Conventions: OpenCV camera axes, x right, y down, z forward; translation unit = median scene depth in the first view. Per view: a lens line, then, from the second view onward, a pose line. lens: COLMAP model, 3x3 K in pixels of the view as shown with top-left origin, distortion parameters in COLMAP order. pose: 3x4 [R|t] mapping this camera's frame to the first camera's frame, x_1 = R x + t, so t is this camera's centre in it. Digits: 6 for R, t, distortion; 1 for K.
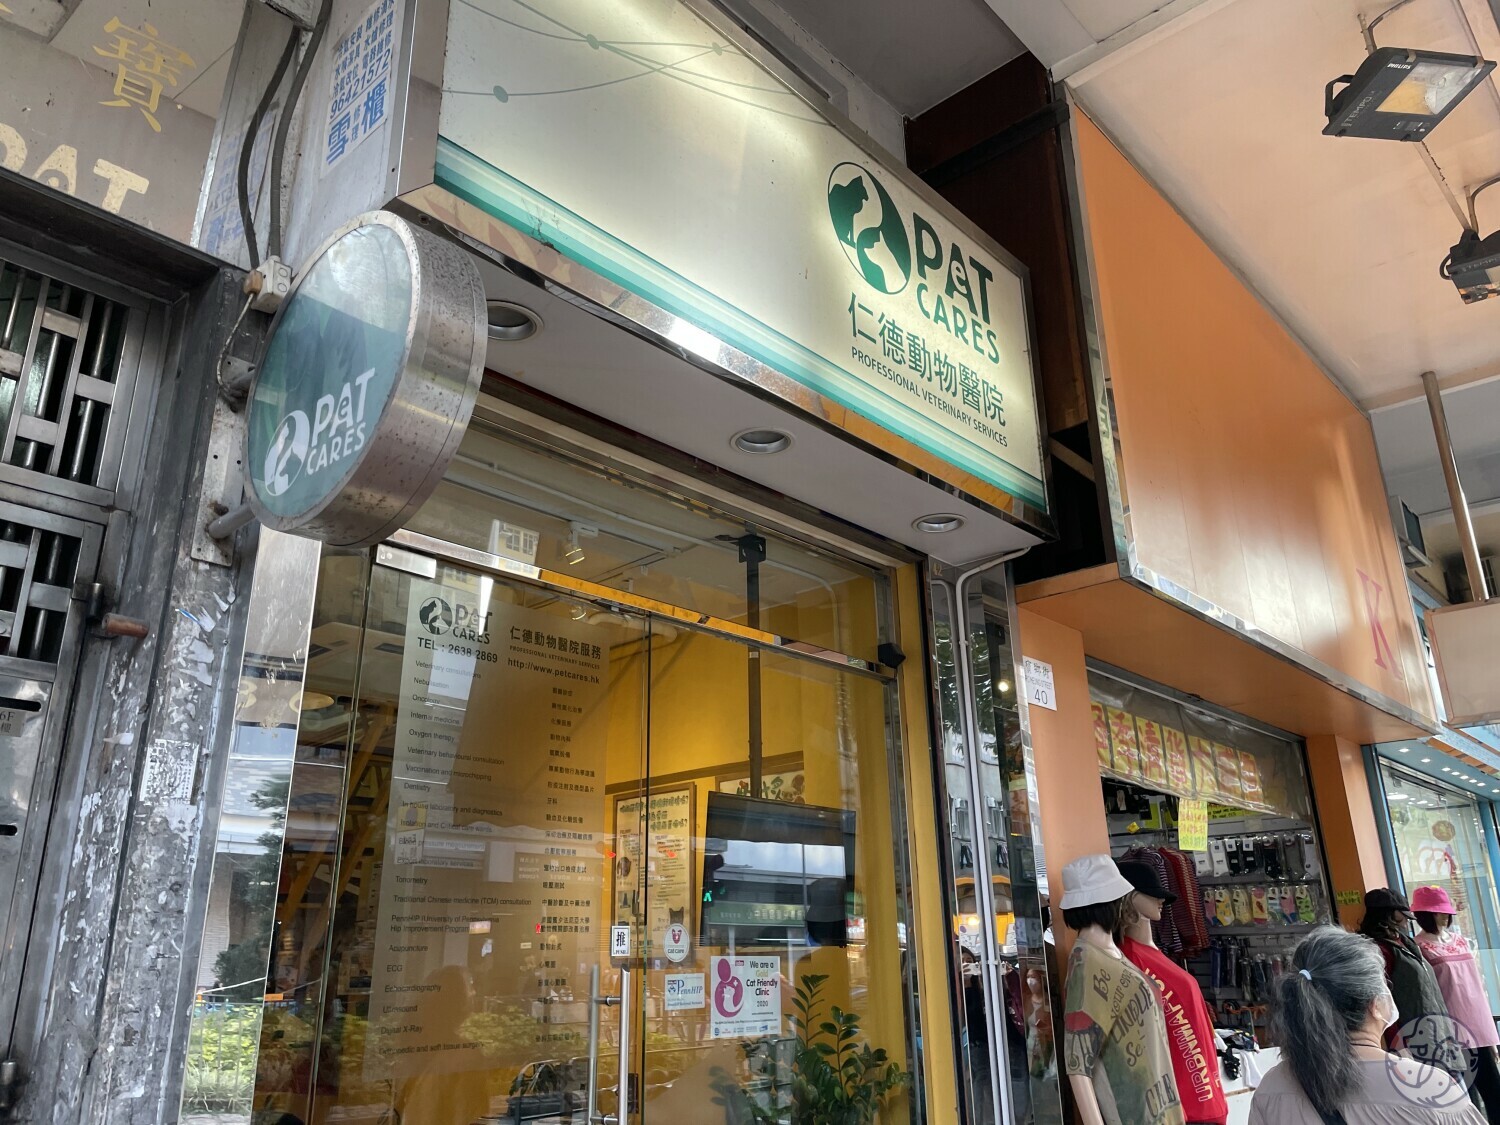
lens RADIAL K [[1132.5, 0, 765.5], [0, 1132.5, 544.5], [0, 0, 1]] dist [0.093591, -0.125375]
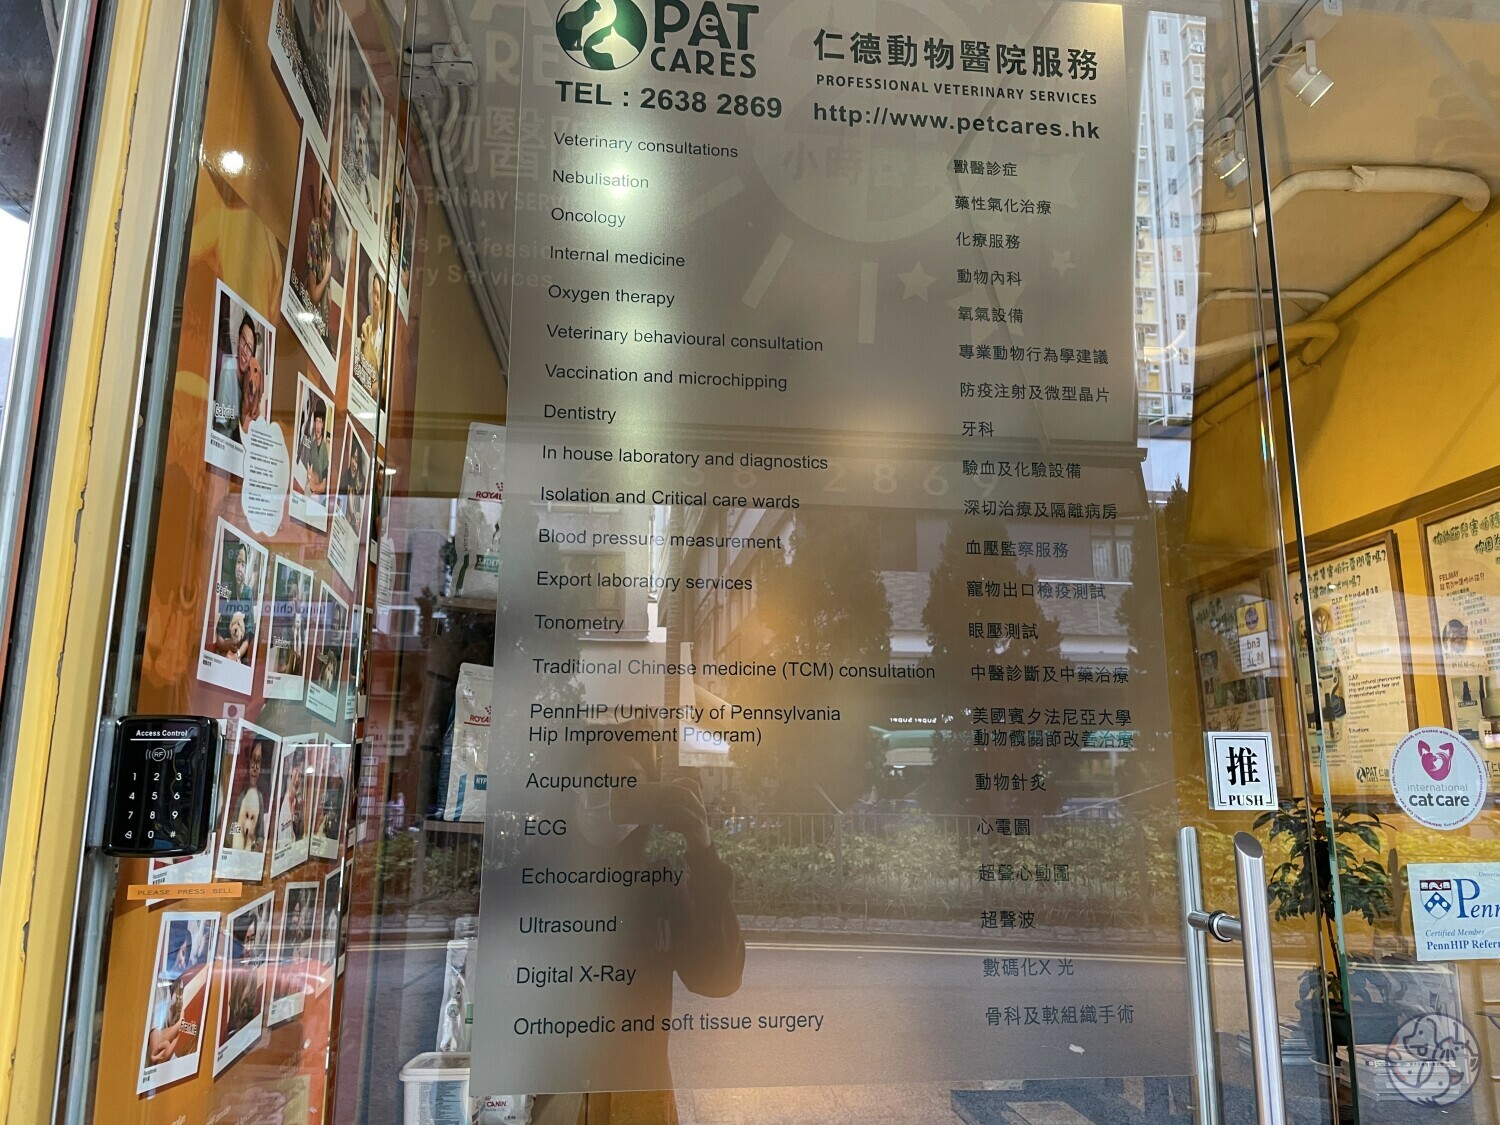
lens RADIAL K [[1132.5, 0, 765.5], [0, 1132.5, 544.5], [0, 0, 1]] dist [0.093591, -0.125375]
pose [[0.735510, -0.118488, -0.667072, 0.014151], [0.218522, 0.973458, 0.068031, 0.200011], [0.641306, -0.195808, 0.741880, 0.591804]]
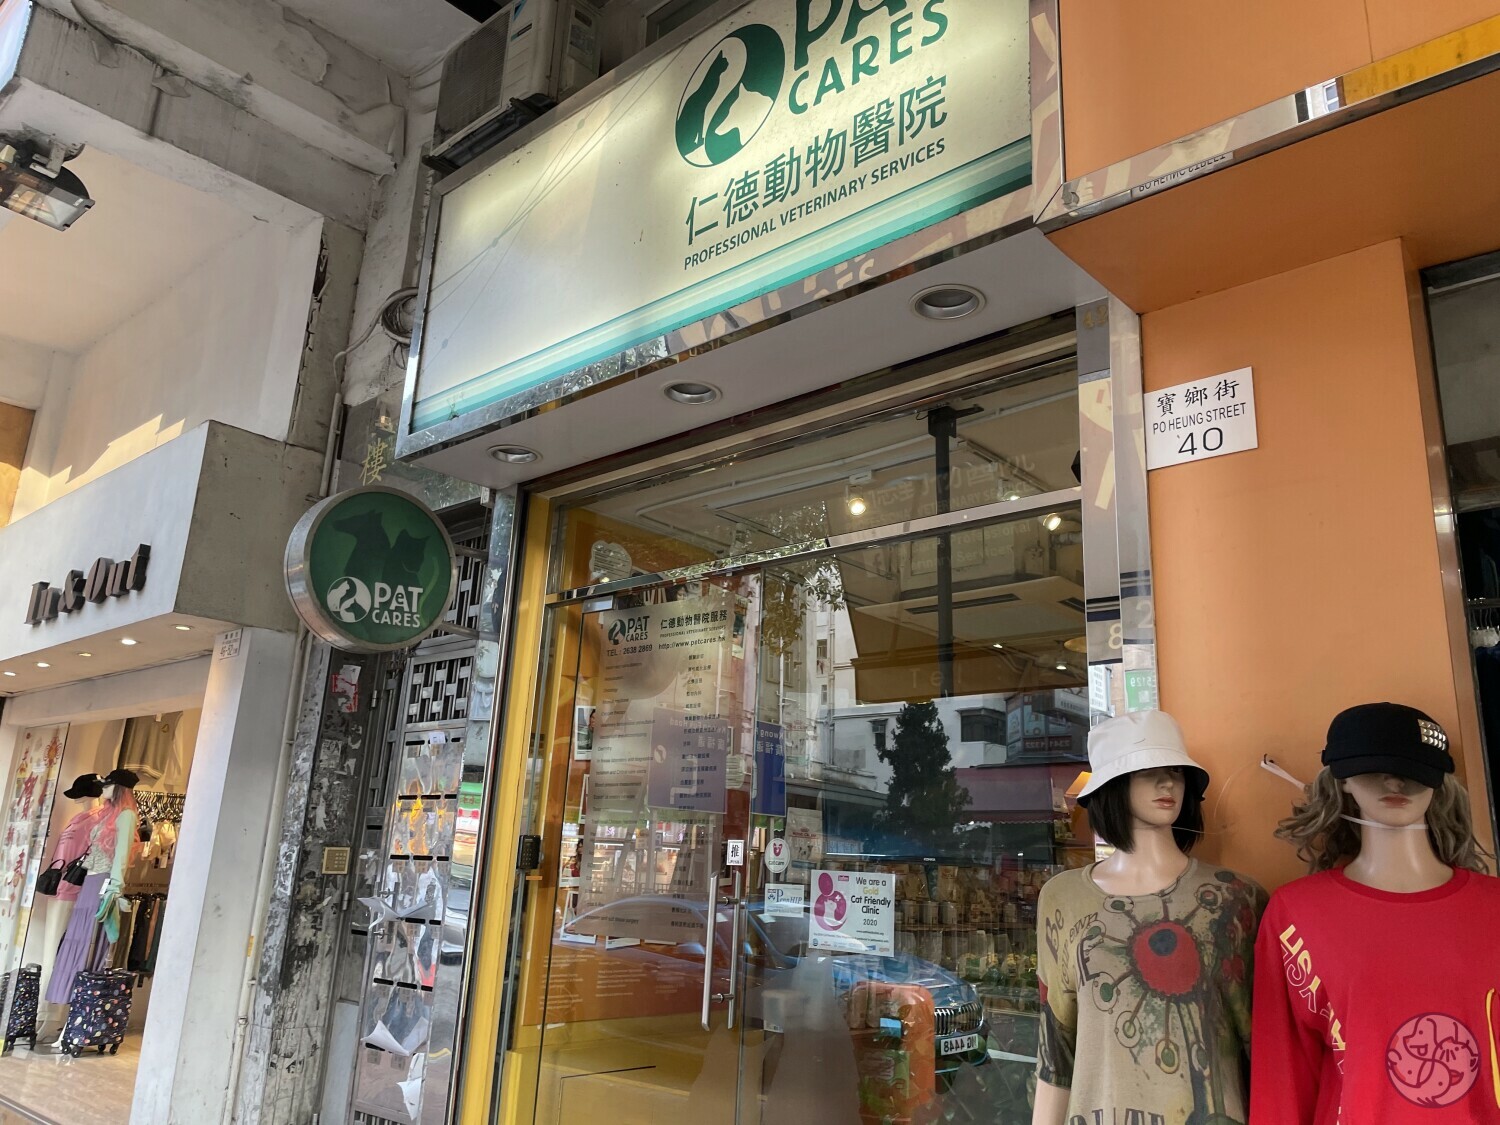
lens RADIAL K [[1132.5, 0, 765.5], [0, 1132.5, 544.5], [0, 0, 1]] dist [0.093591, -0.125375]
pose [[-0.002481, -0.258575, -0.965988, 0.992969], [0.305638, 0.919570, -0.246935, 0.325689], [0.952145, -0.295855, 0.076748, 0.950859]]
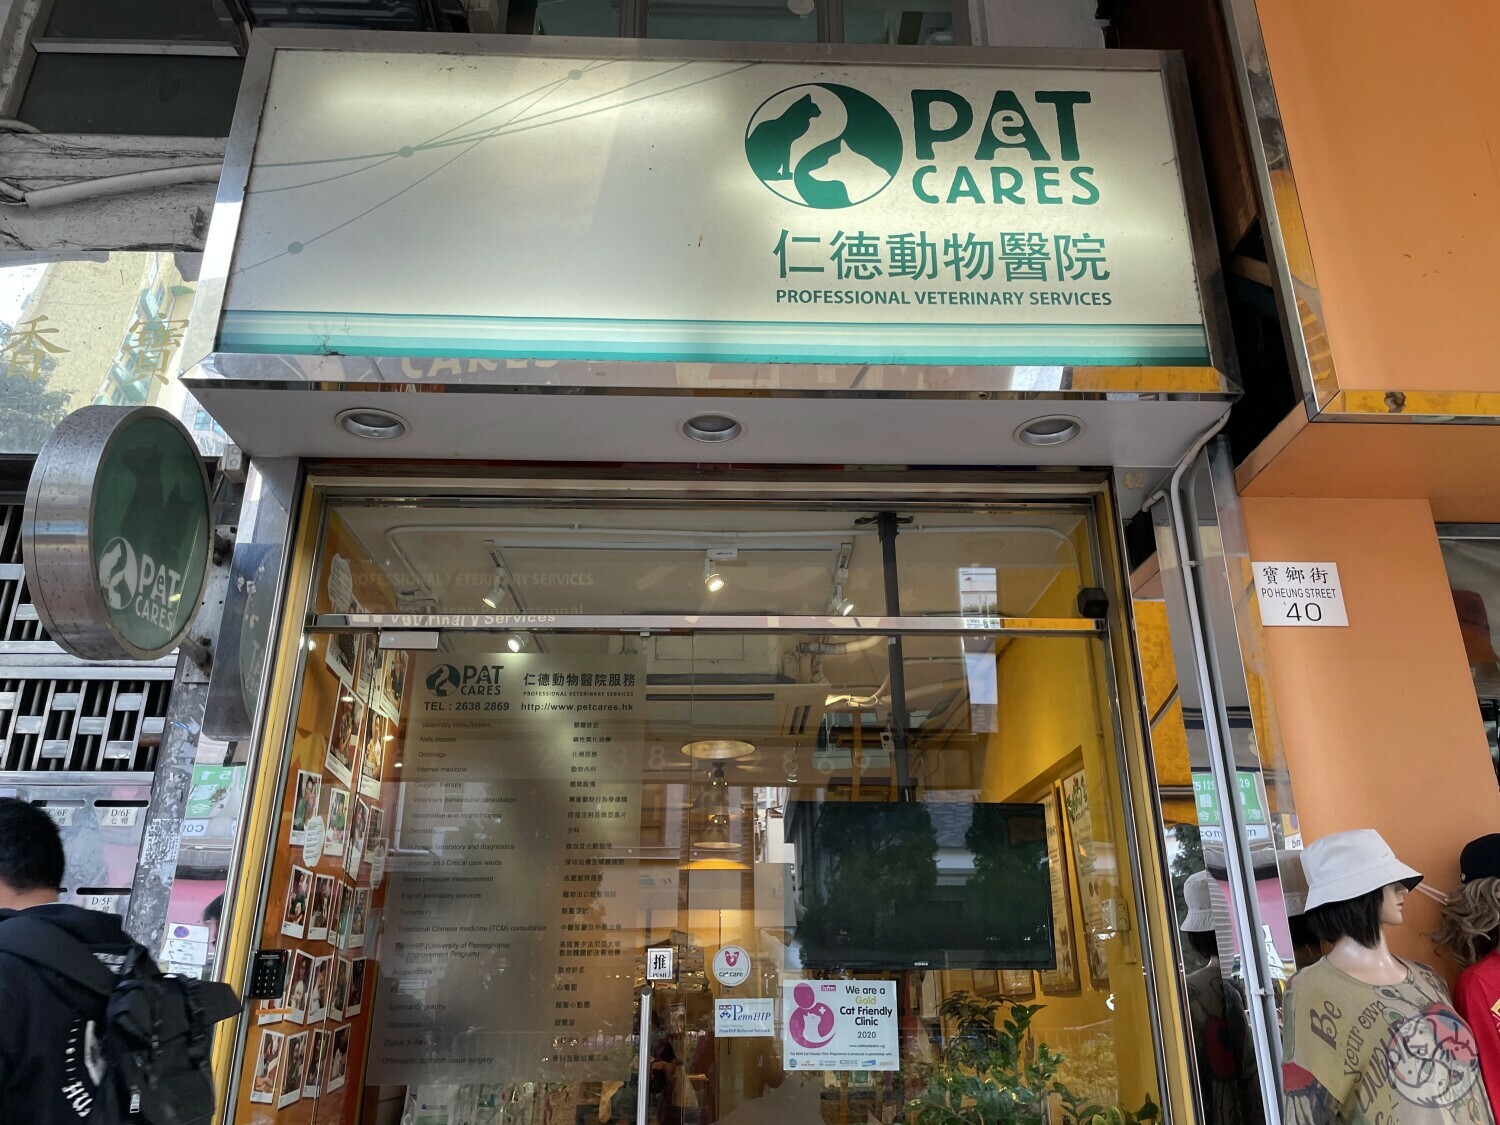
lens RADIAL K [[1132.5, 0, 765.5], [0, 1132.5, 544.5], [0, 0, 1]] dist [0.093591, -0.125375]
pose [[0.691785, -0.255564, -0.675367, 0.643357], [0.241238, 0.963335, -0.117431, 0.124278], [0.680616, -0.081687, 0.728072, 0.340759]]
